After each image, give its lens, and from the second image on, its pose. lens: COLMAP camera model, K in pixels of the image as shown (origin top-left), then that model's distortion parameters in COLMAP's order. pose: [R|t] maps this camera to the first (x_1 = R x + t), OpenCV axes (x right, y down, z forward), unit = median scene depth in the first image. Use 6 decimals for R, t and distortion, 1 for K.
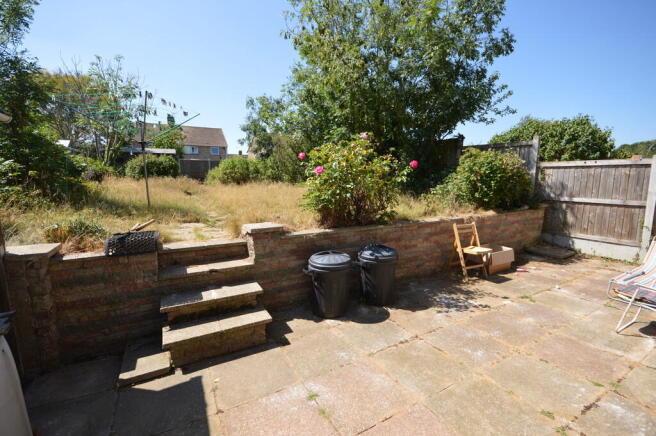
lens RADIAL K [[291.3, 0, 328.0], [0, 291.3, 218.0], [0, 0, 1]] dist [-0.003185, -0.000087]
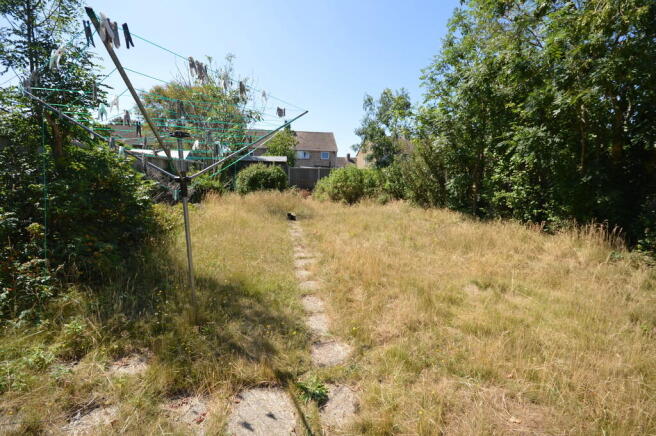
lens RADIAL K [[291.3, 0, 328.0], [0, 291.3, 218.0], [0, 0, 1]] dist [-0.003185, -0.000087]
pose [[0.938930, 0.065209, -0.337872, -0.075411], [-0.067256, 0.997720, 0.005659, -0.059987], [0.337470, 0.017411, 0.941175, 0.181436]]
